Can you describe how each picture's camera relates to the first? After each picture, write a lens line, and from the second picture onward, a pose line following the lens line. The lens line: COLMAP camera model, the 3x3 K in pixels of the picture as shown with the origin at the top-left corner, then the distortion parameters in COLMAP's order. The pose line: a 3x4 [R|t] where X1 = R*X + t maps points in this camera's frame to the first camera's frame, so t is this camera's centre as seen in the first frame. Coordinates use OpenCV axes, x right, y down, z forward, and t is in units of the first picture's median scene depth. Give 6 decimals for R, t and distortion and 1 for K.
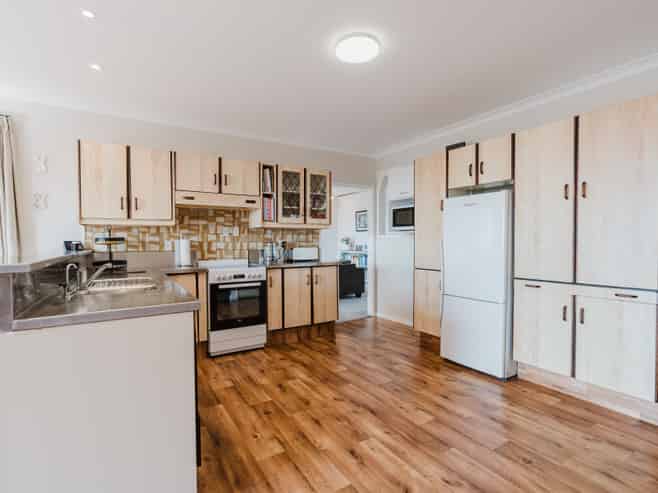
lens RADIAL K [[333.7, 0, 328.9], [0, 333.7, 244.5], [0, 0, 1]] dist [0.002210, 0.000769]
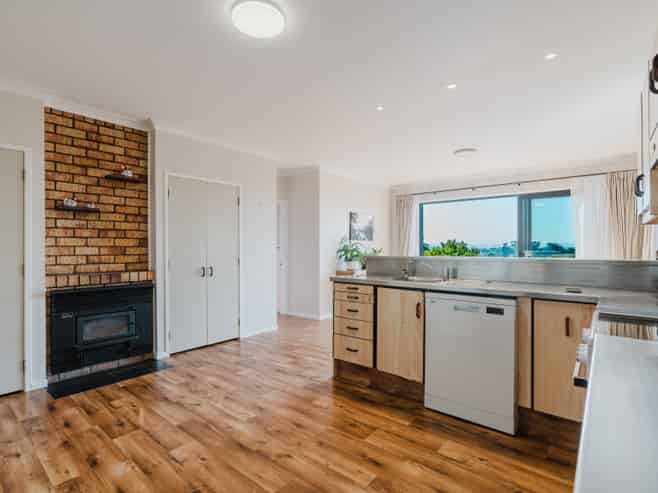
lens RADIAL K [[333.2, 0, 326.6], [0, 333.2, 248.1], [0, 0, 1]] dist [-0.014370, 0.001781]
pose [[-0.951783, 0.009442, -0.306628, 0.110631], [0.005912, 0.999905, 0.012441, -0.015114], [0.306716, 0.010028, -0.951748, 1.163925]]
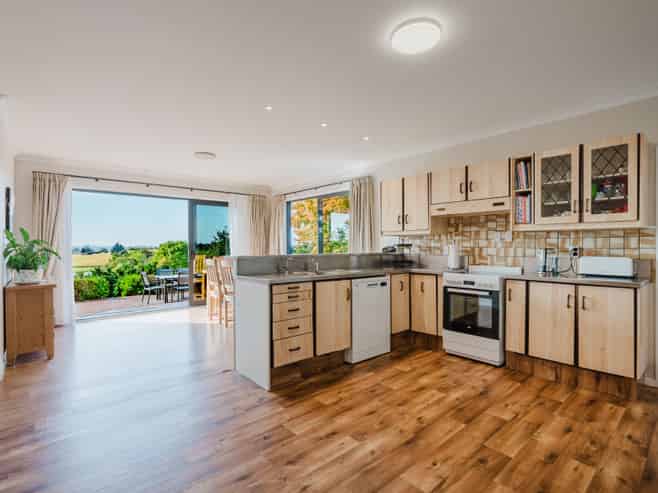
lens RADIAL K [[333.7, 0, 328.9], [0, 333.7, 244.5], [0, 0, 1]] dist [0.002210, 0.000769]
pose [[0.160485, 0.000420, -0.987038, 0.599140], [-0.009199, 0.999957, -0.001070, -0.012119], [0.986995, 0.009251, 0.160482, 0.397507]]
